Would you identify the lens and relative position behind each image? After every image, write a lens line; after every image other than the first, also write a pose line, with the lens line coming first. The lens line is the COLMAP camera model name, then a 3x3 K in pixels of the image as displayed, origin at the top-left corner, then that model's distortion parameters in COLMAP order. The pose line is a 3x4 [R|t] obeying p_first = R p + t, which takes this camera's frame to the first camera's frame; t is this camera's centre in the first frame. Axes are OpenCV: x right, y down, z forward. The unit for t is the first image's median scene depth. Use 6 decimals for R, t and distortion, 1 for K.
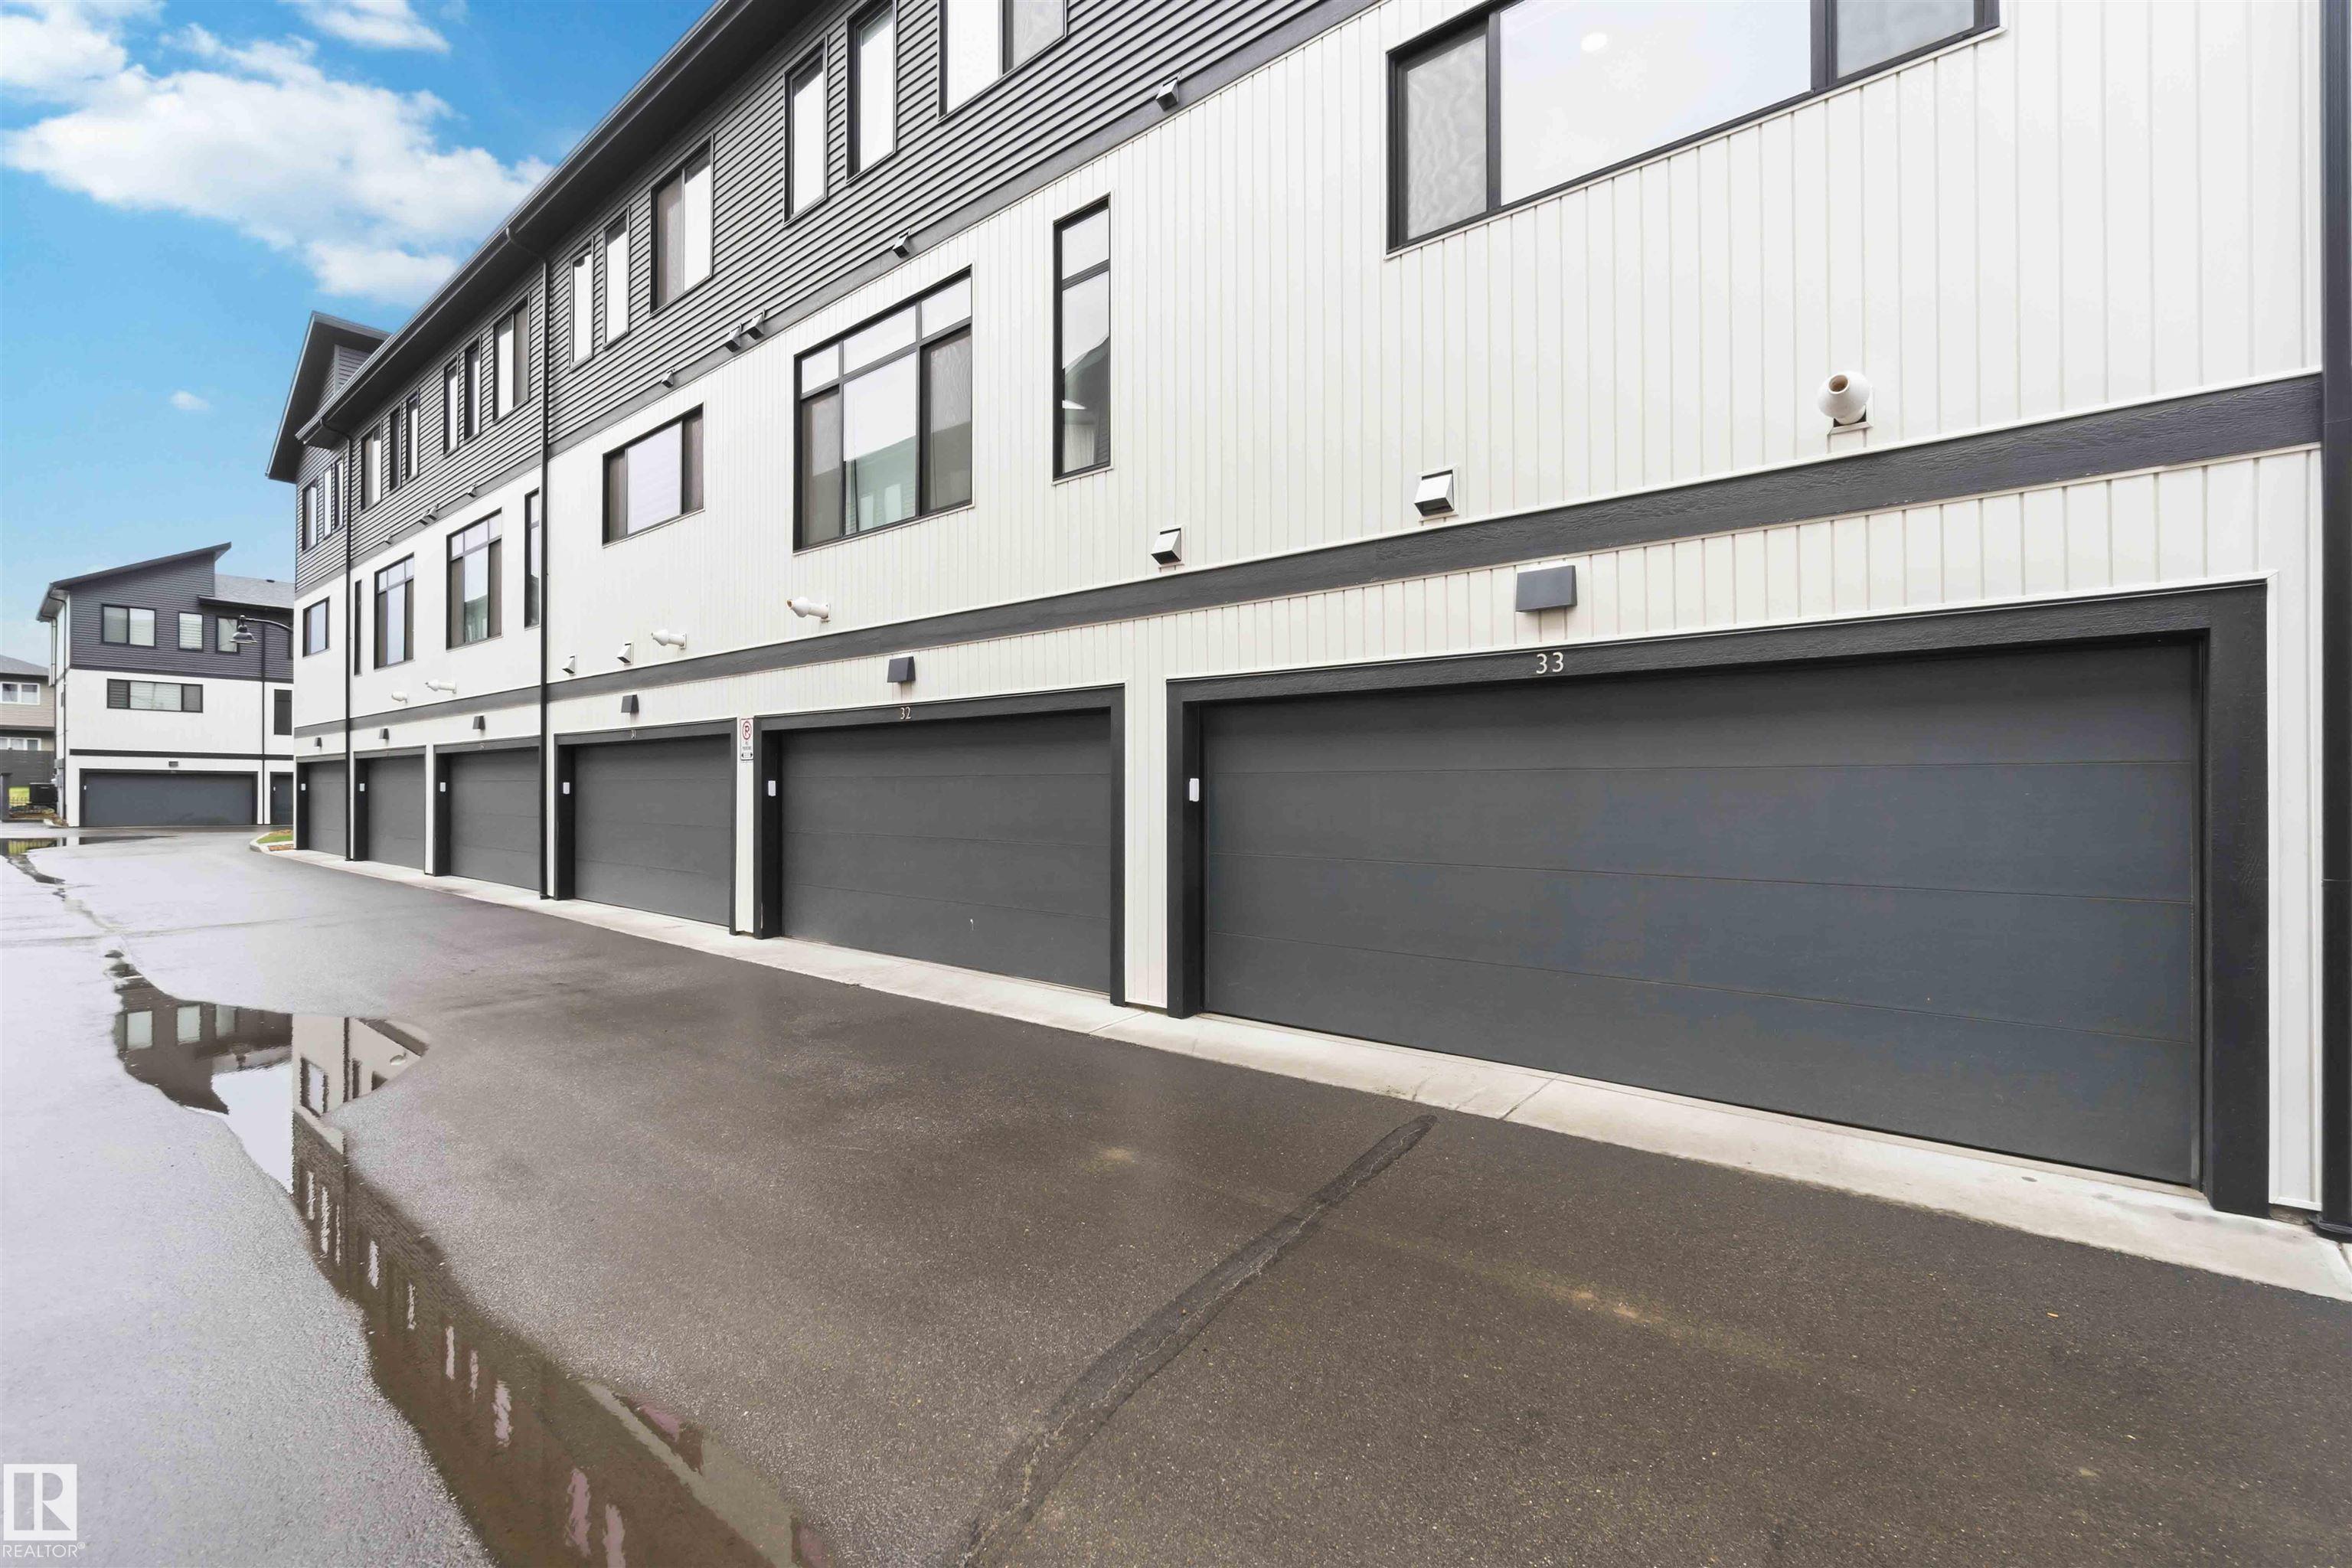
lens RADIAL K [[1013.6, 0, 1178.5], [0, 1013.6, 780.2], [0, 0, 1]] dist [-0.001304, -0.000882]
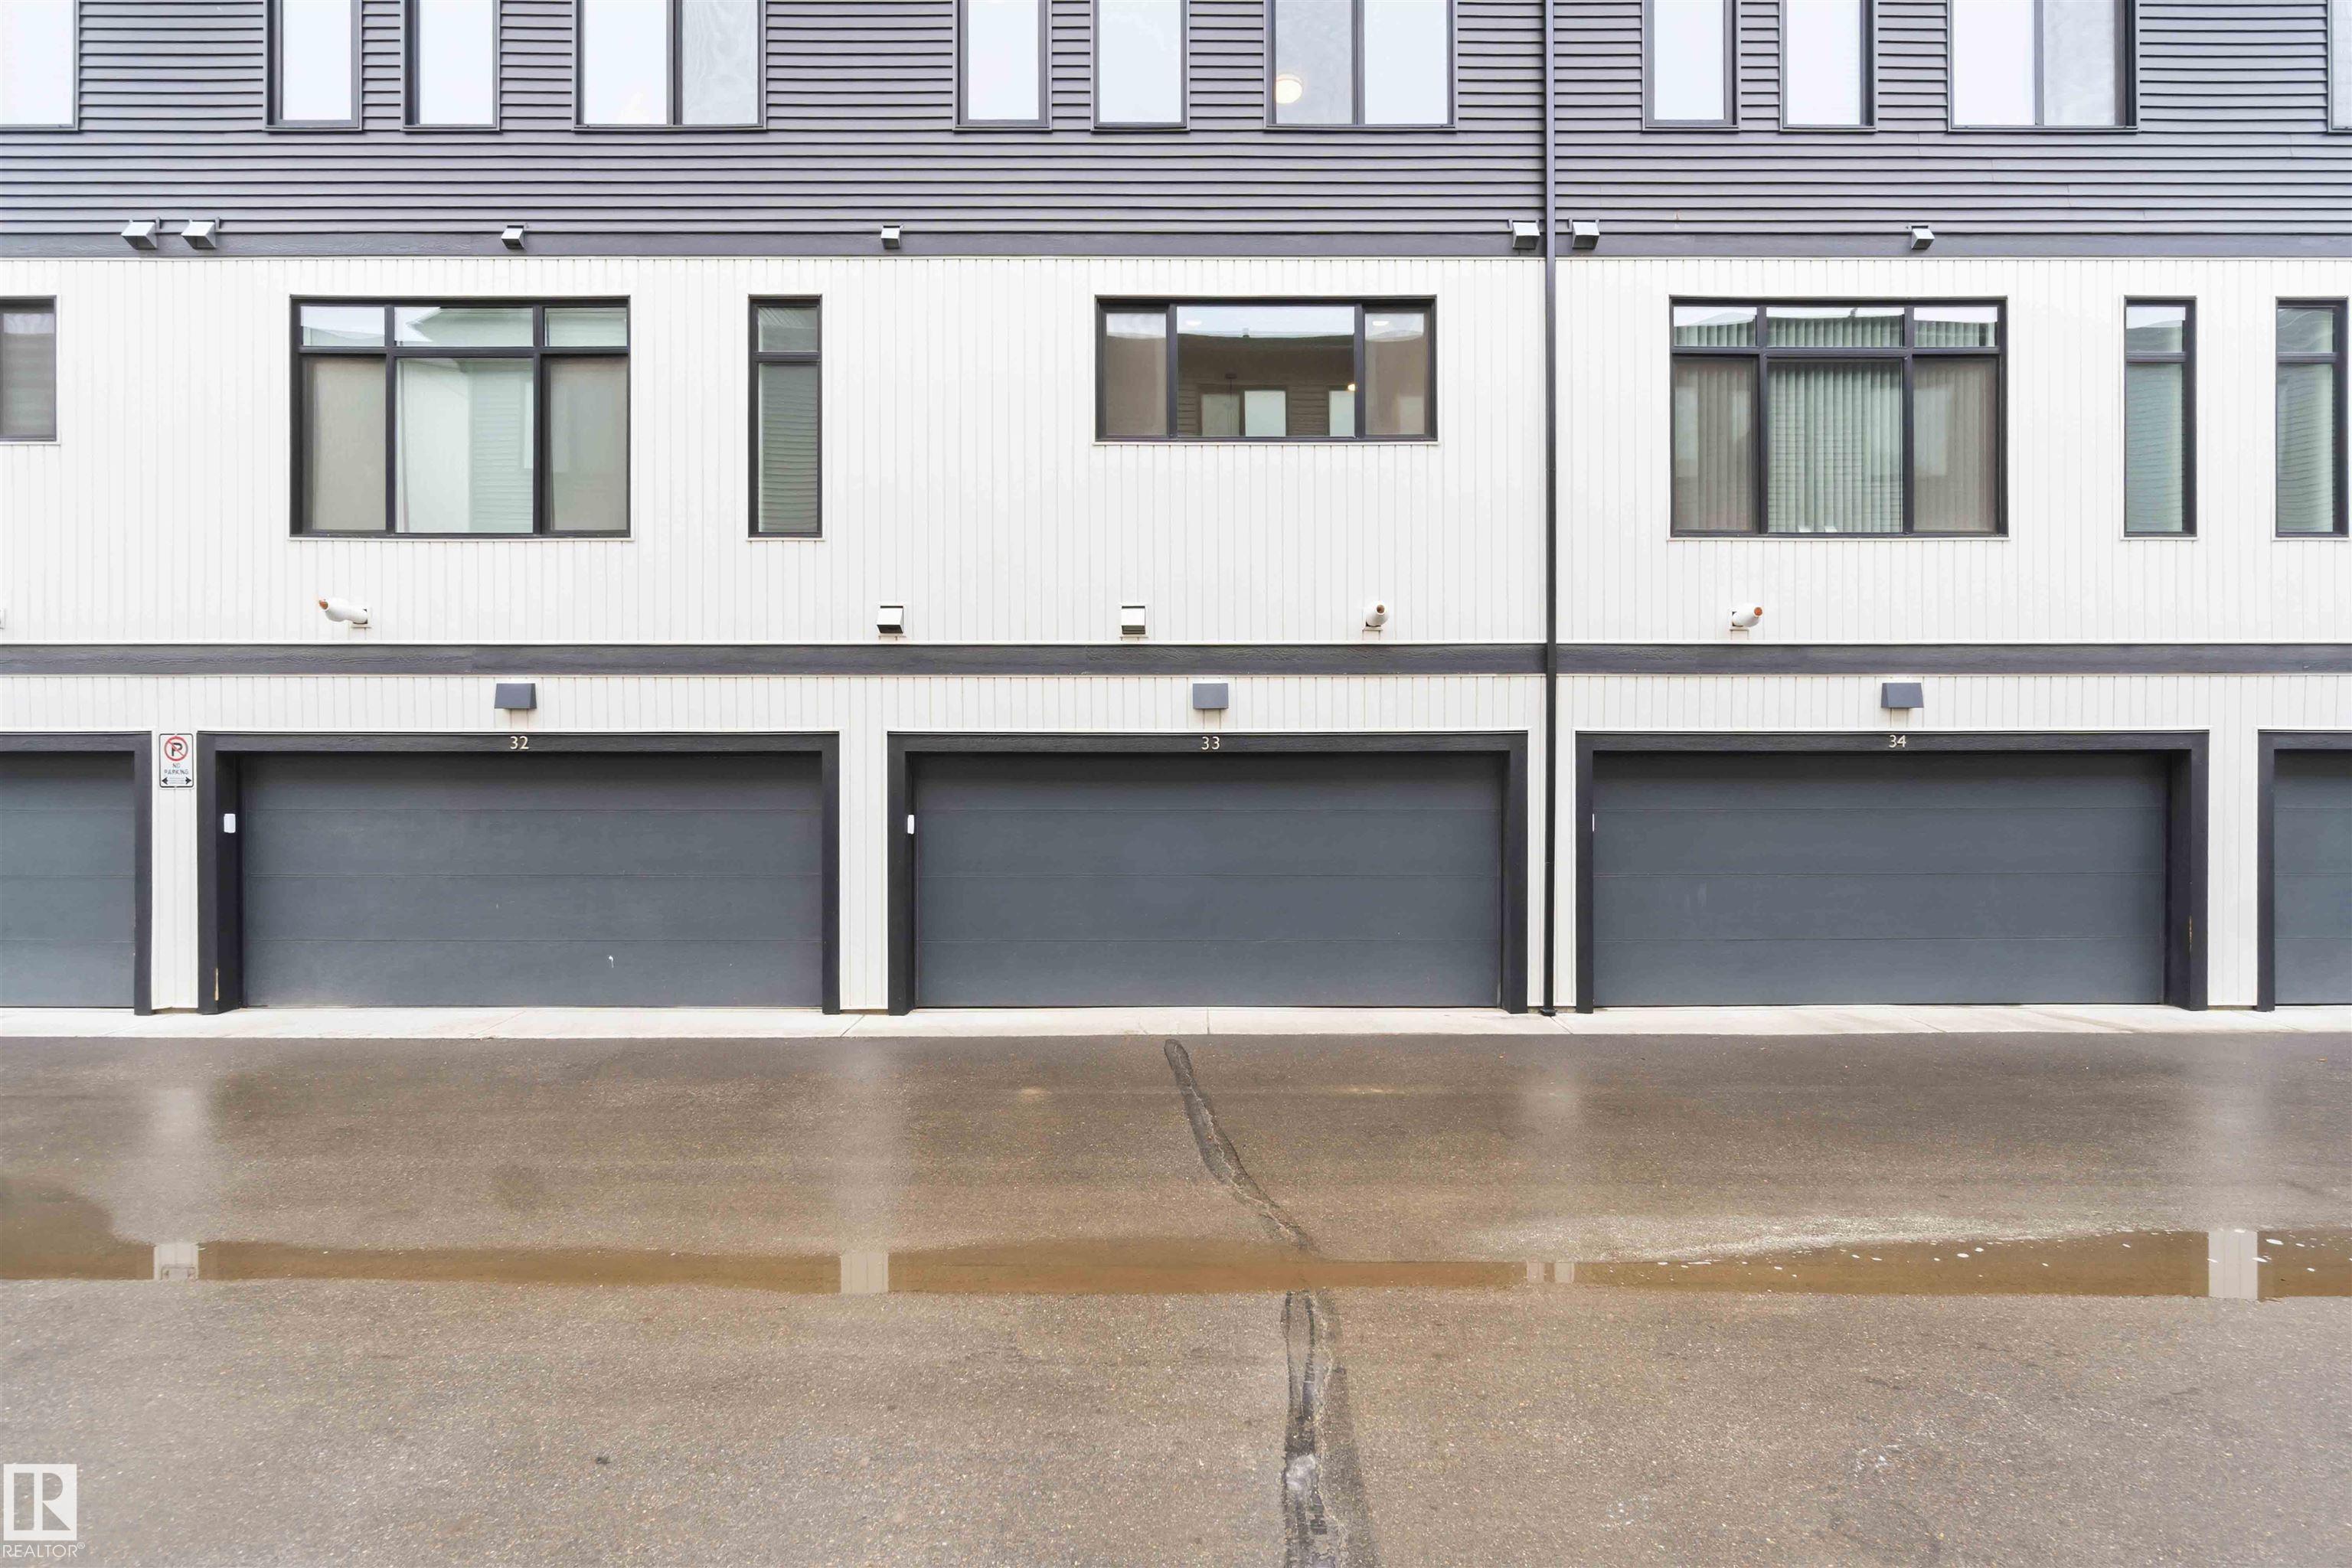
lens RADIAL K [[1013.6, 0, 1176.8], [0, 1013.6, 797.0], [0, 0, 1]] dist [-0.001304, -0.000882]
pose [[0.772711, 0.003093, 0.634750, -0.502218], [-0.004679, 0.999989, 0.000824, -0.025453], [-0.634741, -0.003607, 0.772717, -0.131931]]
